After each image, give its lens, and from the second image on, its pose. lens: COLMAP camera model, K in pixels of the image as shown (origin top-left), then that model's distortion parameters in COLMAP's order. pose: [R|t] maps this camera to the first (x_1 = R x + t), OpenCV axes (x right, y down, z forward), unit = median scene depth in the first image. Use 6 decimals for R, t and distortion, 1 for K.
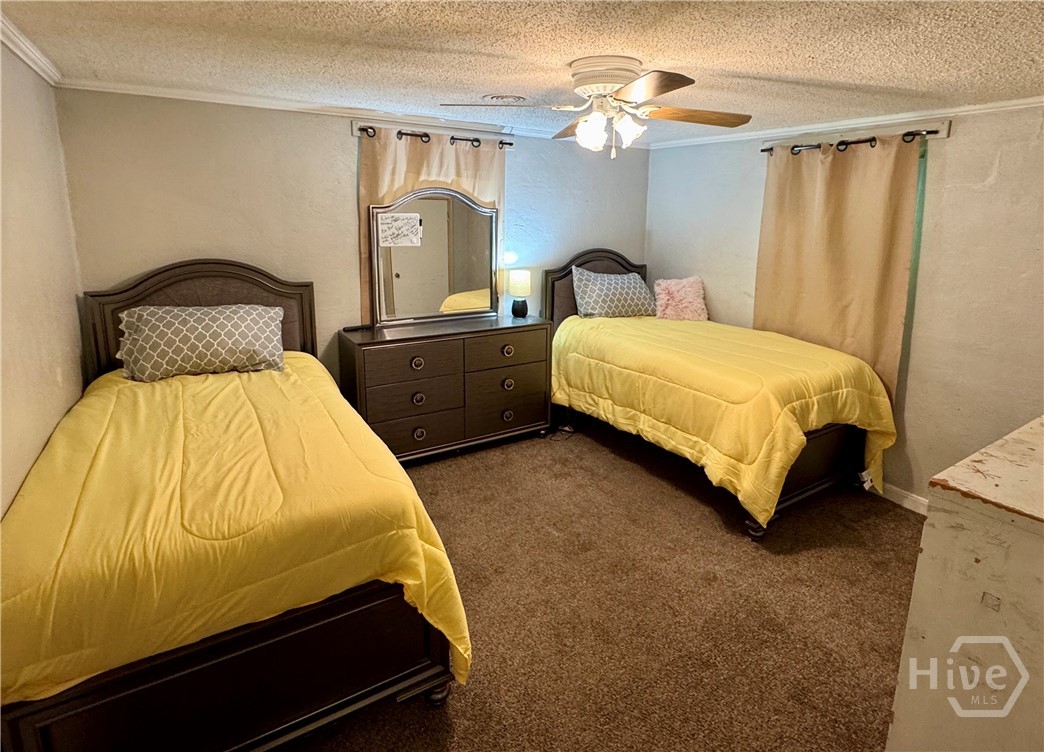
lens RADIAL K [[613.2, 0, 522.6], [0, 613.2, 310.6], [0, 0, 1]] dist [0.000625, 0.000163]
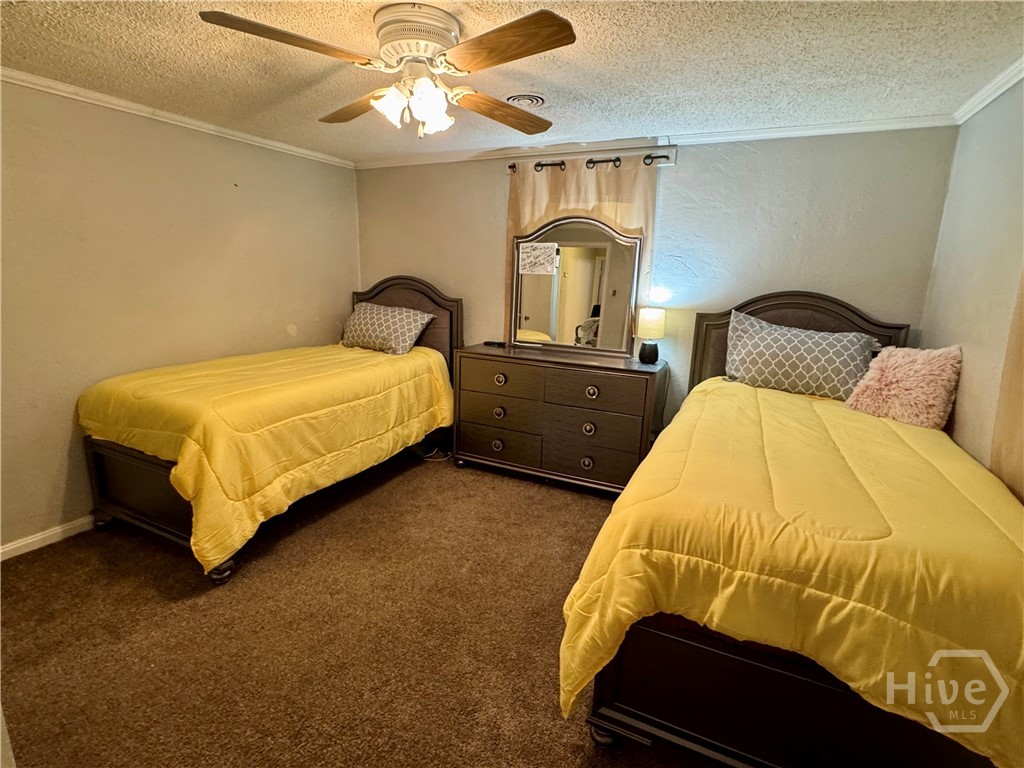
lens RADIAL K [[521.9, 0, 512.0], [0, 521.9, 384.0], [0, 0, 1]] dist [-0.001958, -0.001176]
pose [[0.470421, 0.180203, -0.863846, 0.589918], [-0.168570, 0.979251, 0.112479, -0.012591], [0.866192, 0.092706, 0.491037, 0.524790]]
